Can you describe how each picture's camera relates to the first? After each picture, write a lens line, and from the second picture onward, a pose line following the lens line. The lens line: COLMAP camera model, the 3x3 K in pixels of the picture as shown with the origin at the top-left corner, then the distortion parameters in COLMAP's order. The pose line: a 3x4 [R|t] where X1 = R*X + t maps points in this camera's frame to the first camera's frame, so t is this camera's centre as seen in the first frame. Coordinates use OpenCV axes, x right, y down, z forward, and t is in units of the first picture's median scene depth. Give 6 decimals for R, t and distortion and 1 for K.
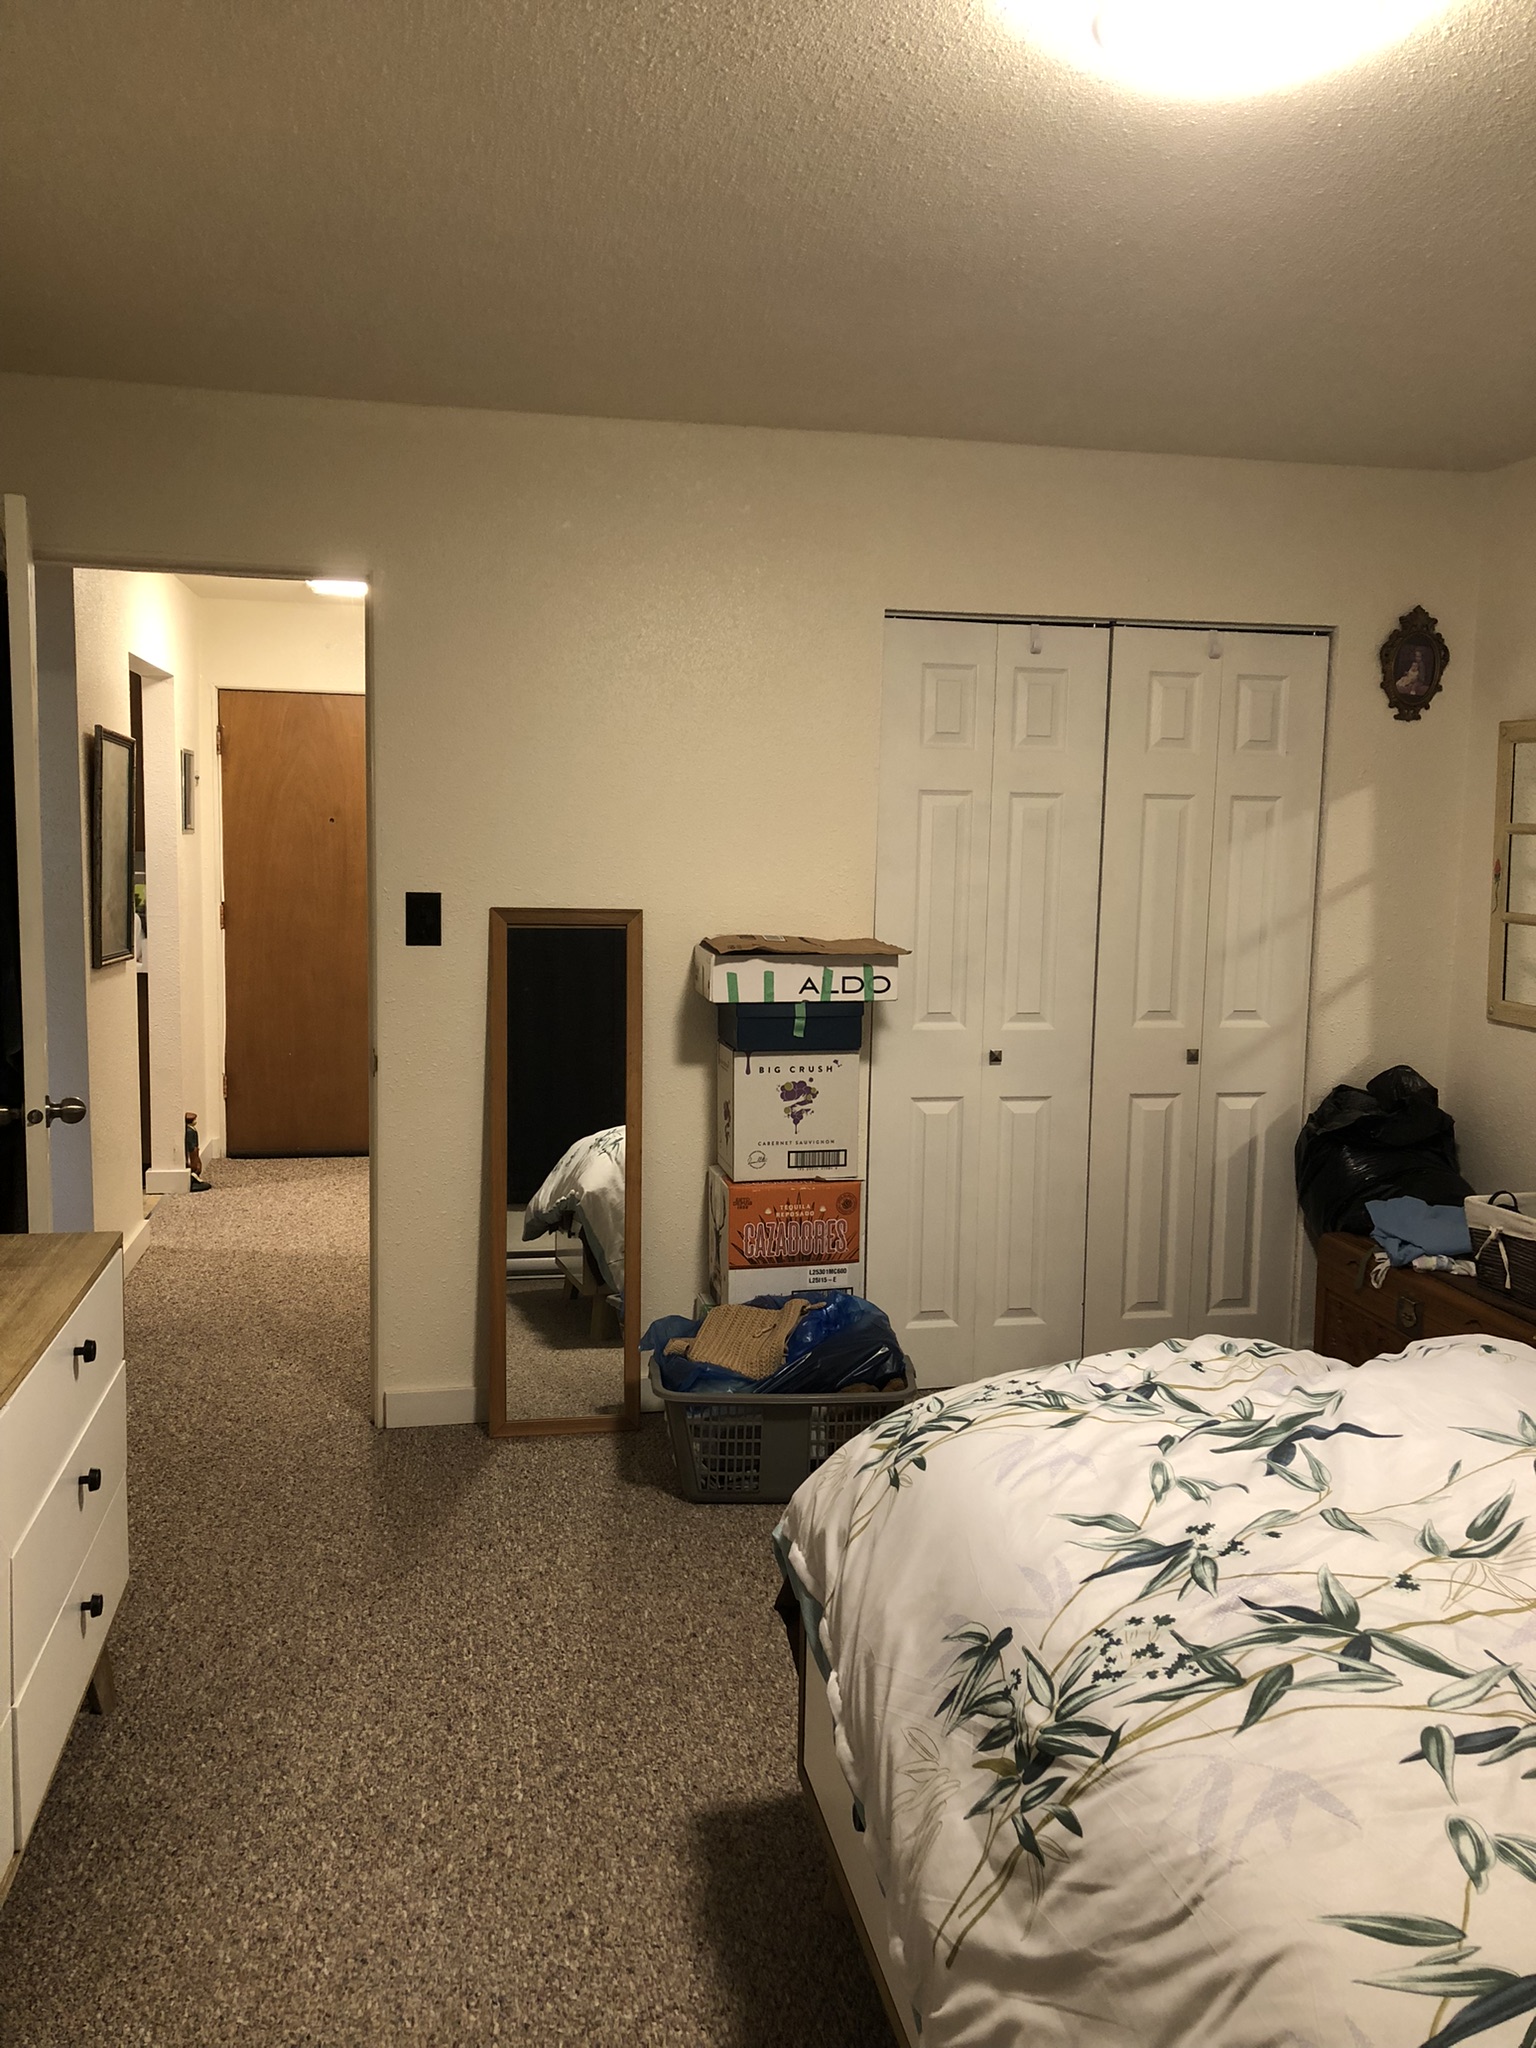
lens RADIAL K [[1664.0, 0, 777.5], [0, 1664.0, 1030.0], [0, 0, 1]] dist [0.042327, -0.068541]
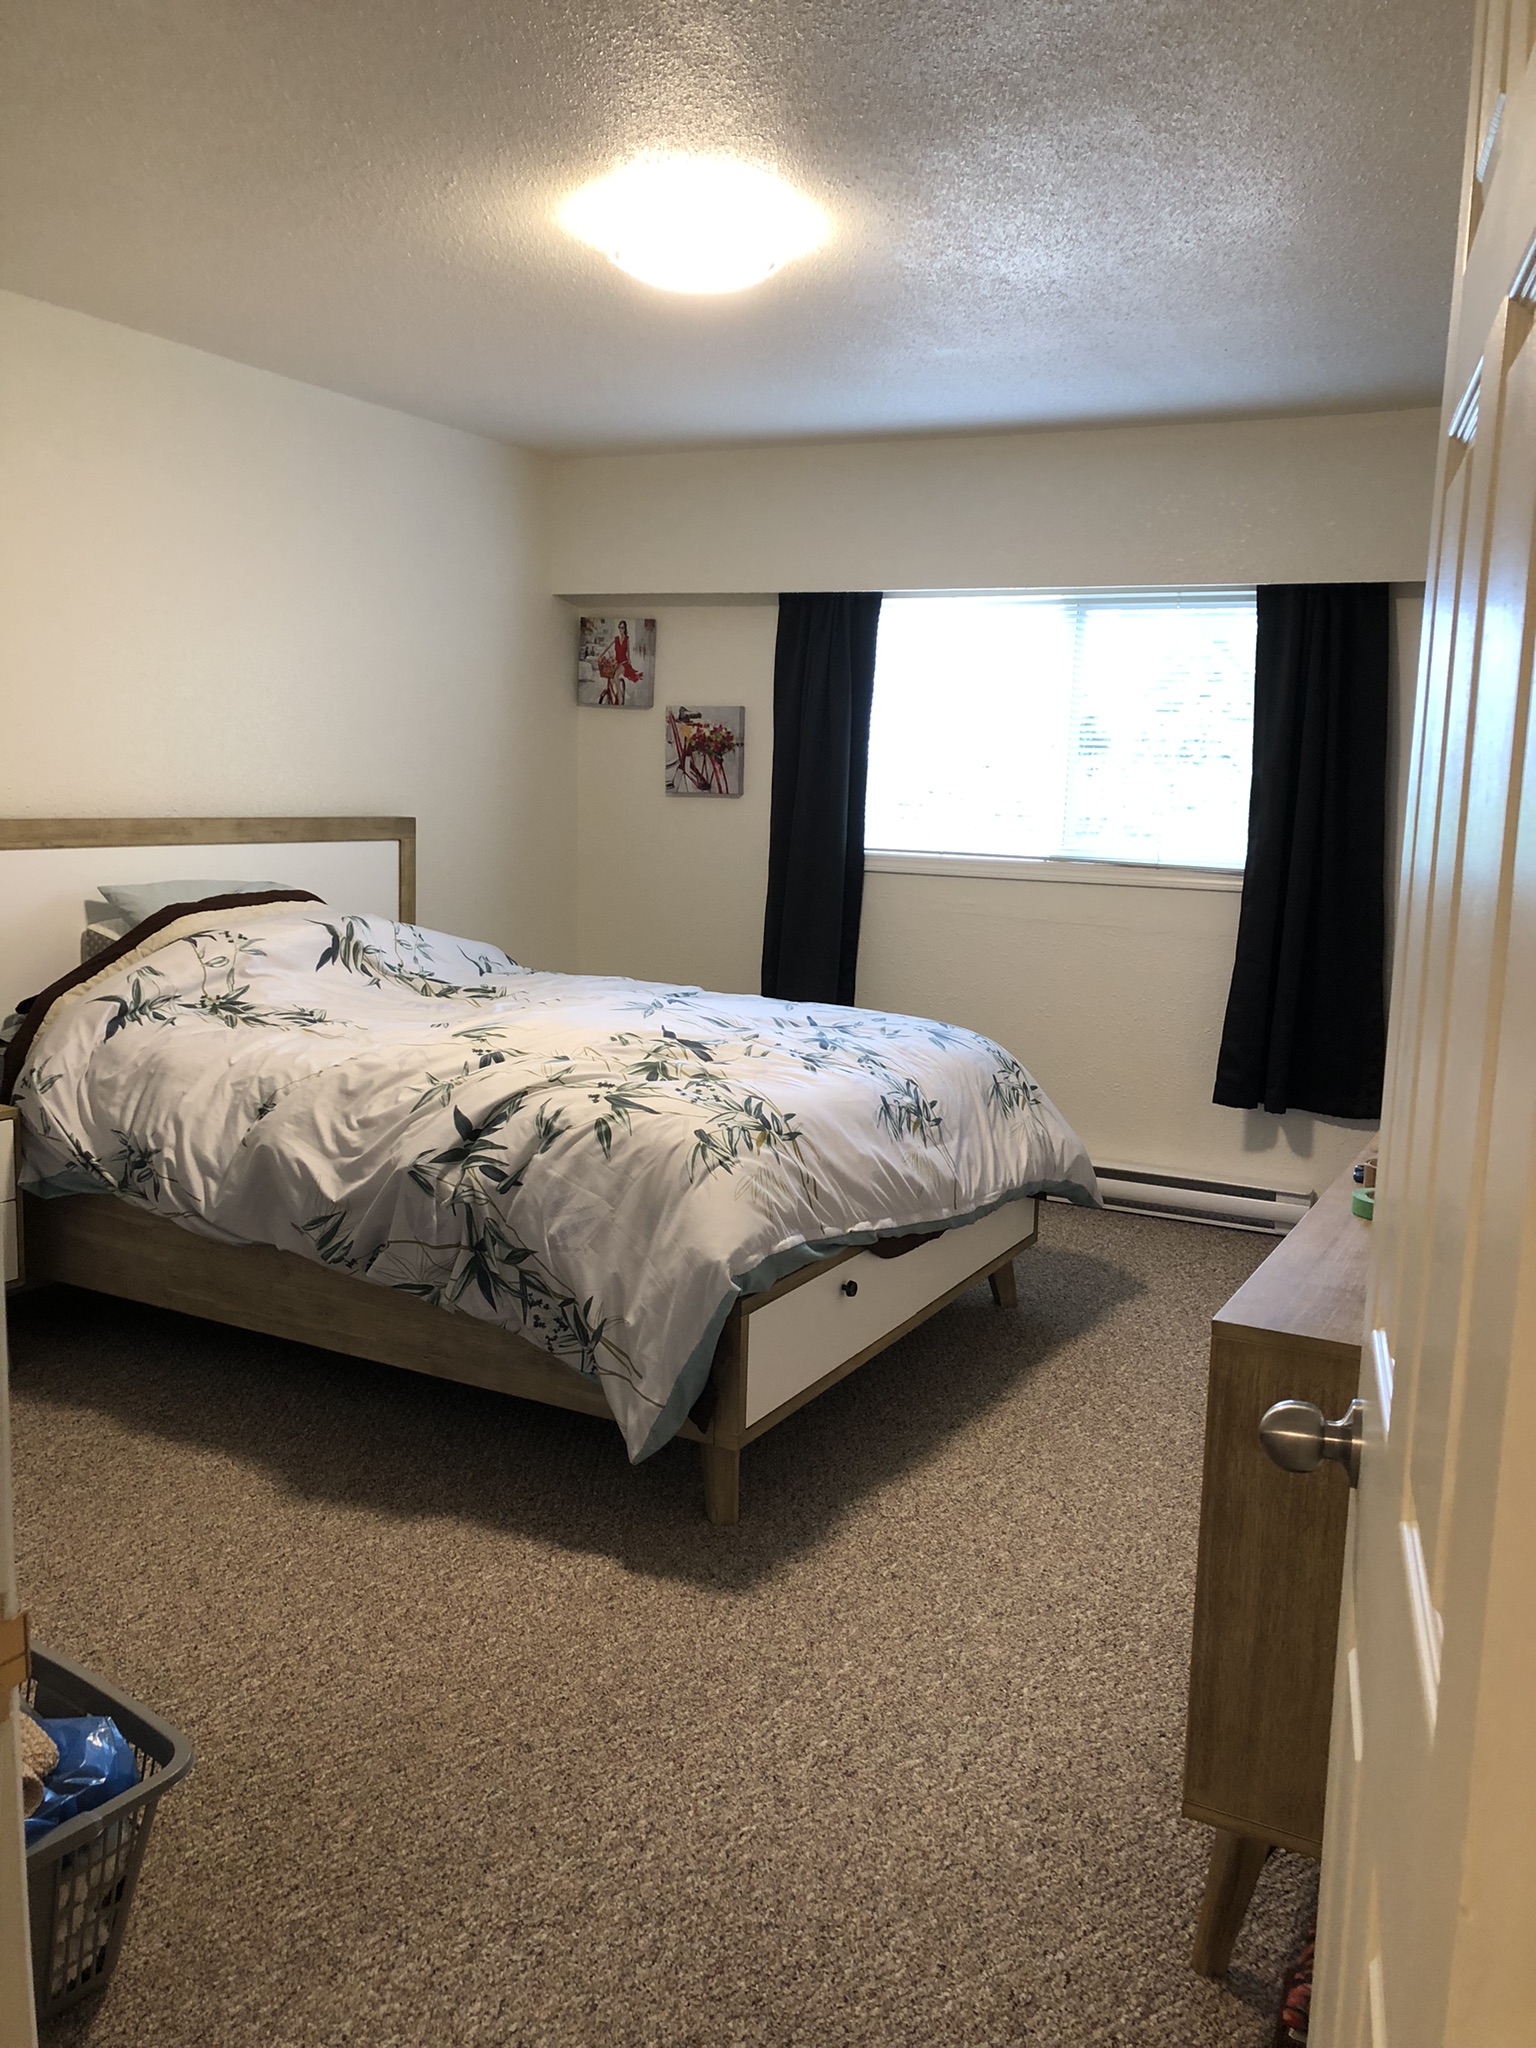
lens RADIAL K [[1664.0, 0, 777.5], [0, 1664.0, 1030.0], [0, 0, 1]] dist [0.042327, -0.068541]
pose [[-0.769808, -0.138087, 0.623159, -0.740414], [0.037049, 0.965004, 0.259605, -0.203364], [-0.637199, 0.222933, -0.737752, 1.768565]]
